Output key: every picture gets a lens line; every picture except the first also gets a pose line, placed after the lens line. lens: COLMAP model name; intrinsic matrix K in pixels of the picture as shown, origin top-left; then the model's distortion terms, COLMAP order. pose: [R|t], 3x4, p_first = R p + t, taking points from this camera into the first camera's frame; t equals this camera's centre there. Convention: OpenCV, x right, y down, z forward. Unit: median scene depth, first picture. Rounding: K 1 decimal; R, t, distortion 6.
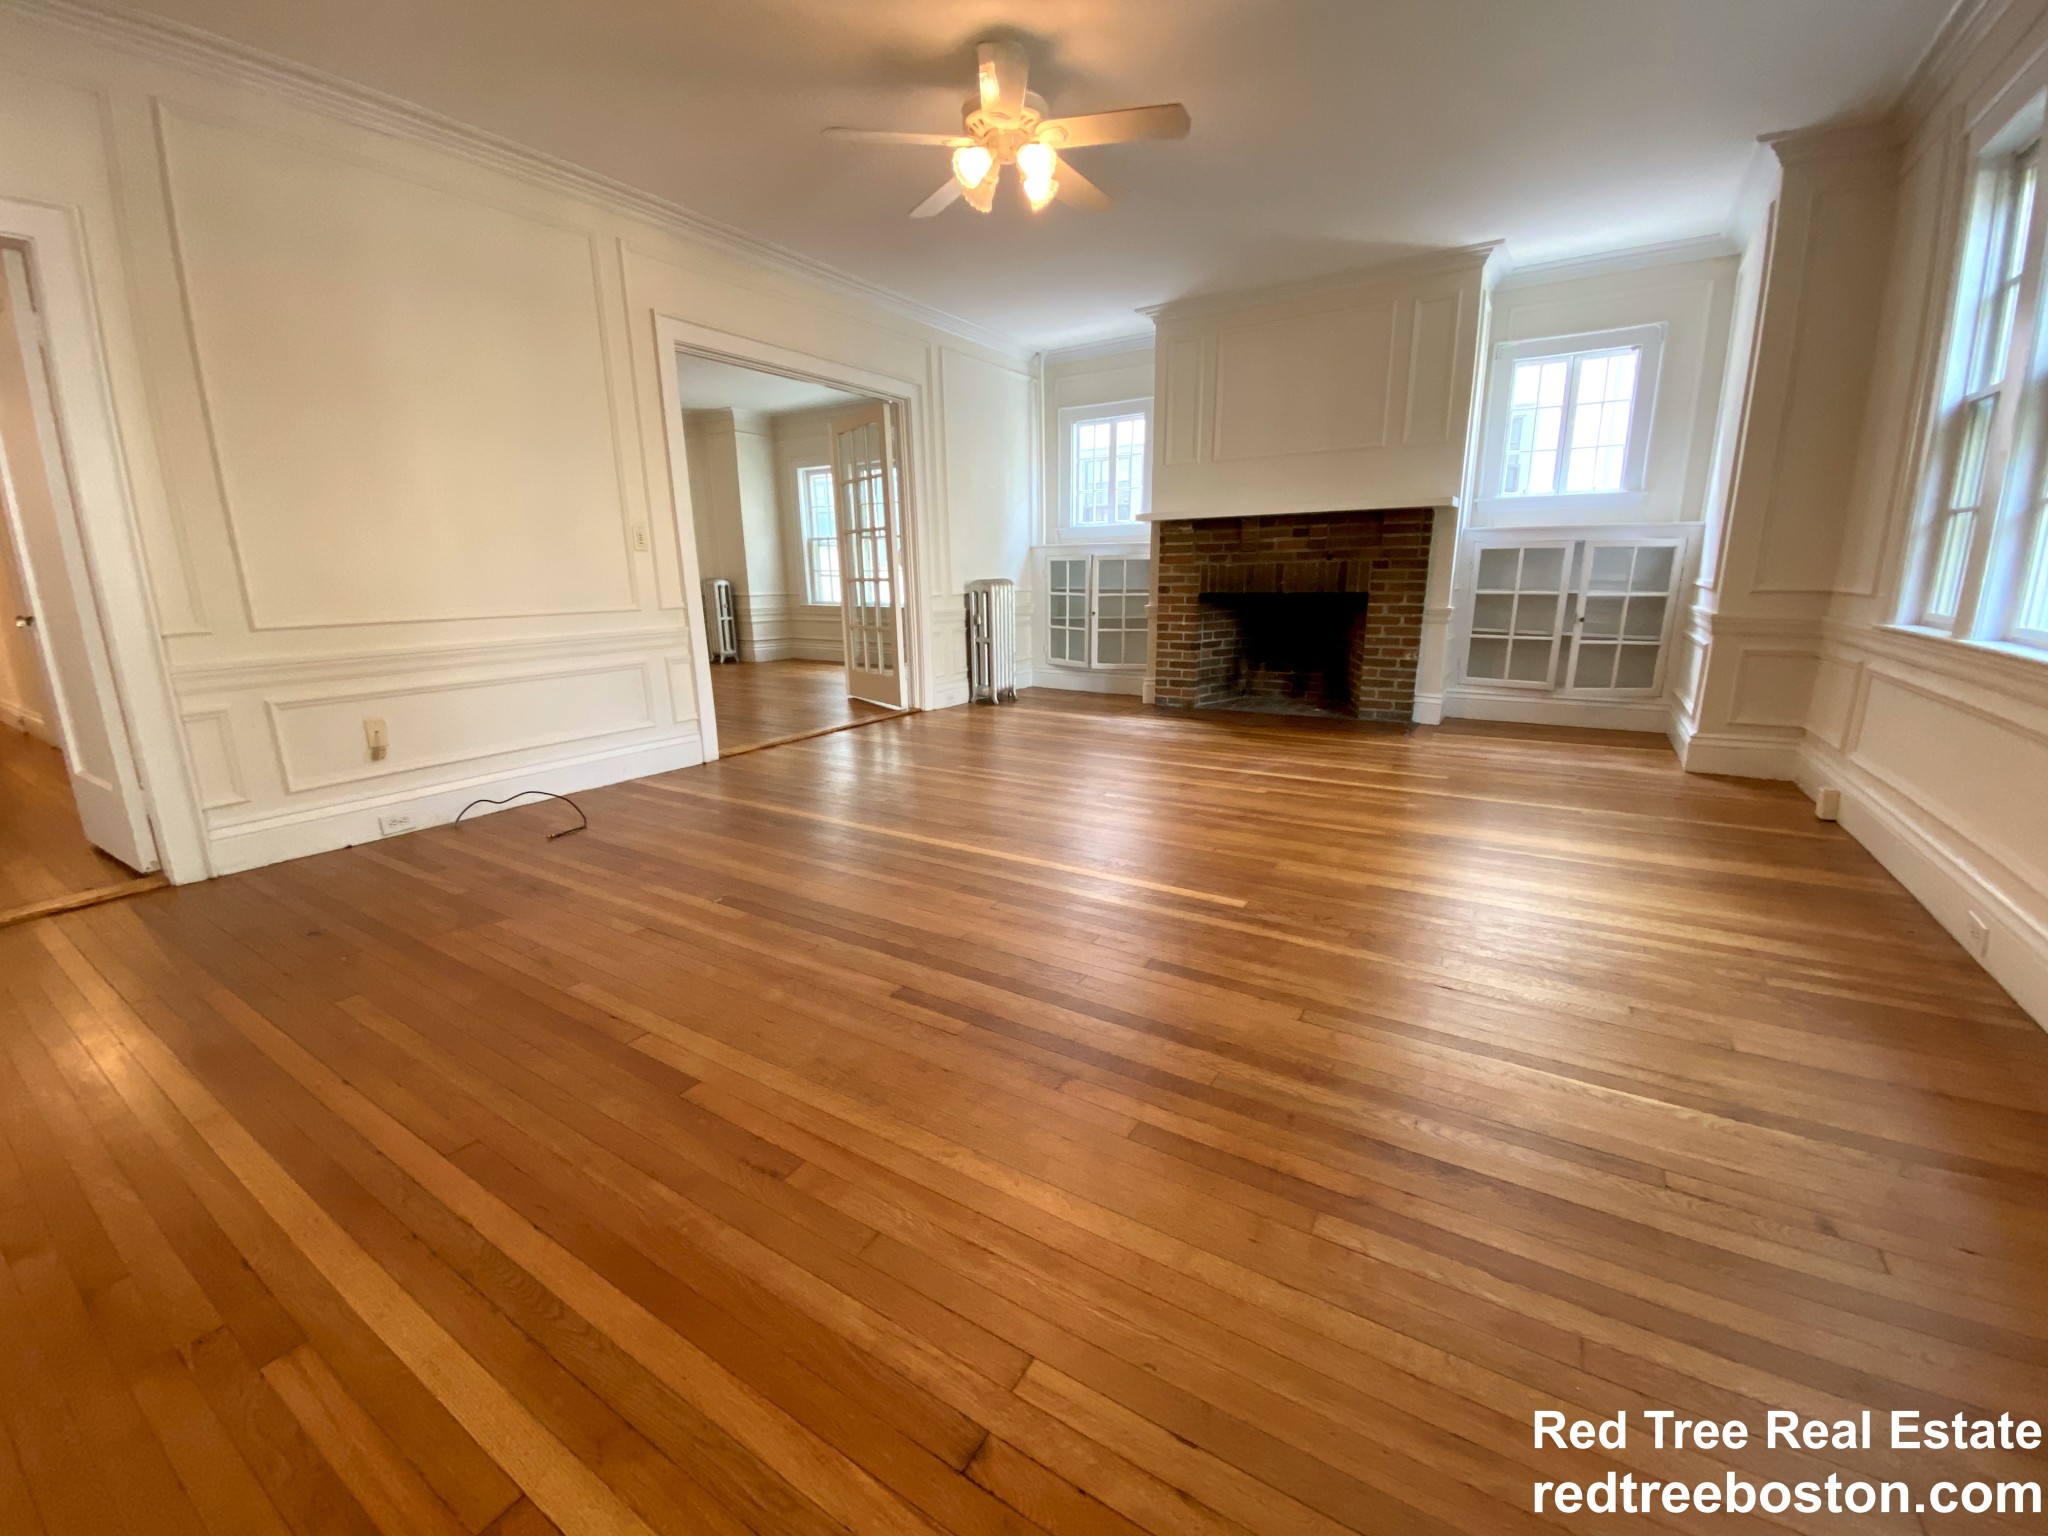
lens RADIAL K [[829.0, 0, 1031.7], [0, 829.0, 778.8], [0, 0, 1]] dist [0.008677, -0.020101]
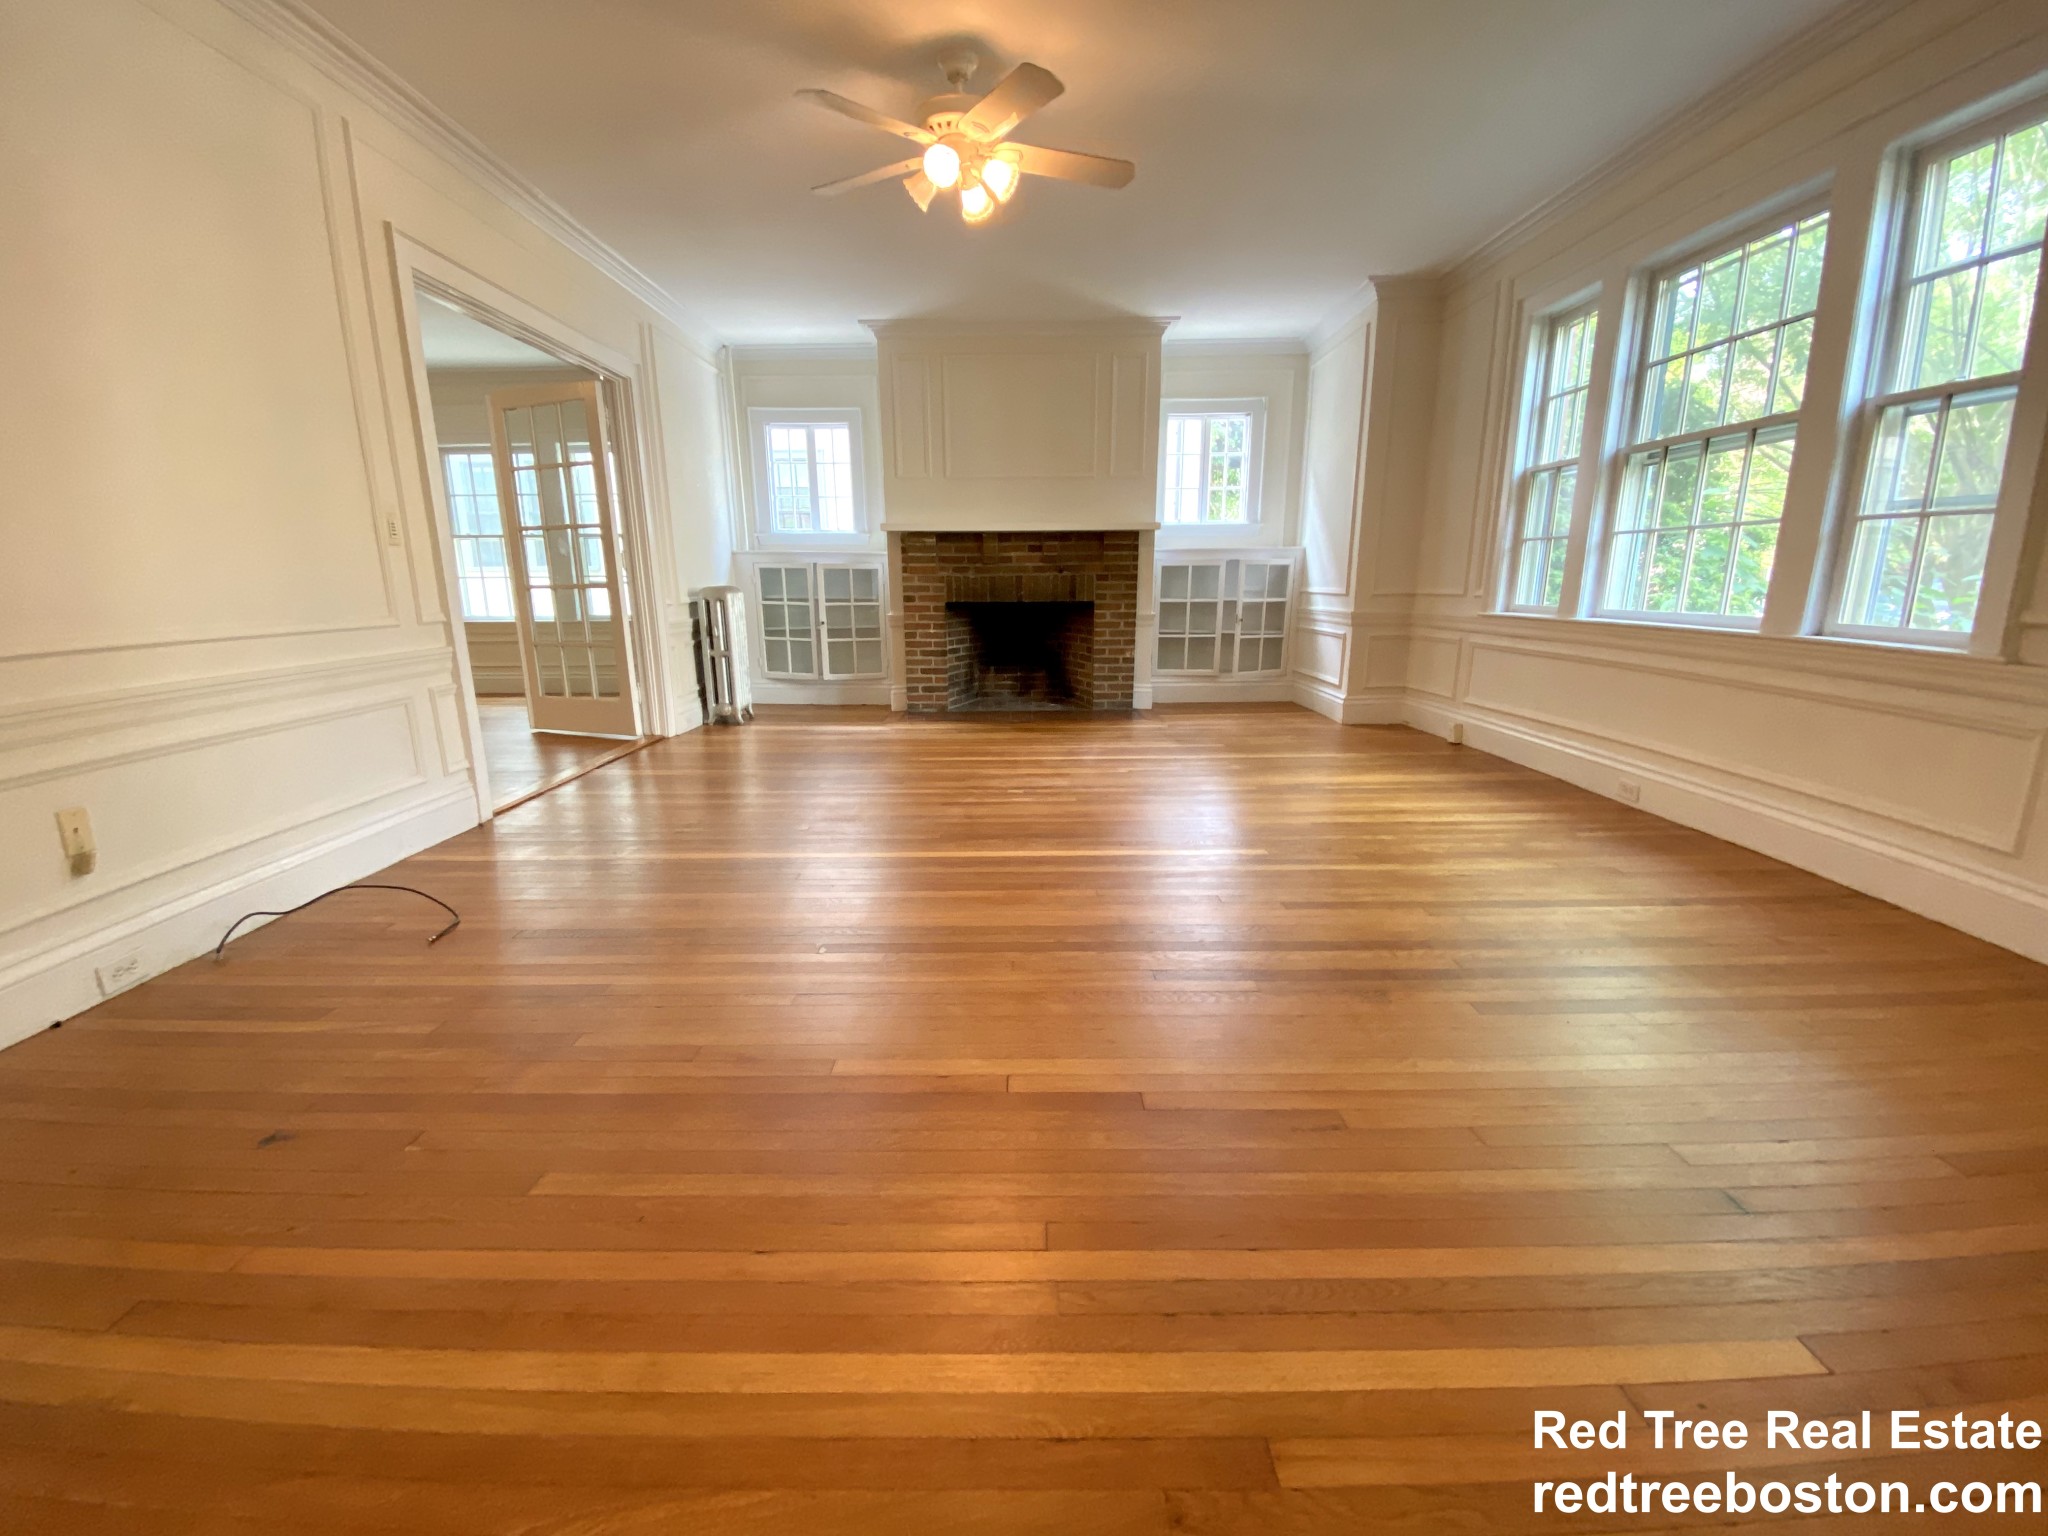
lens RADIAL K [[829.0, 0, 1031.7], [0, 829.0, 778.8], [0, 0, 1]] dist [0.008677, -0.020101]
pose [[0.835292, -0.116111, 0.537406, -0.303955], [0.123476, 0.992094, 0.022430, -0.012037], [-0.535762, 0.047621, 0.843025, 0.067441]]
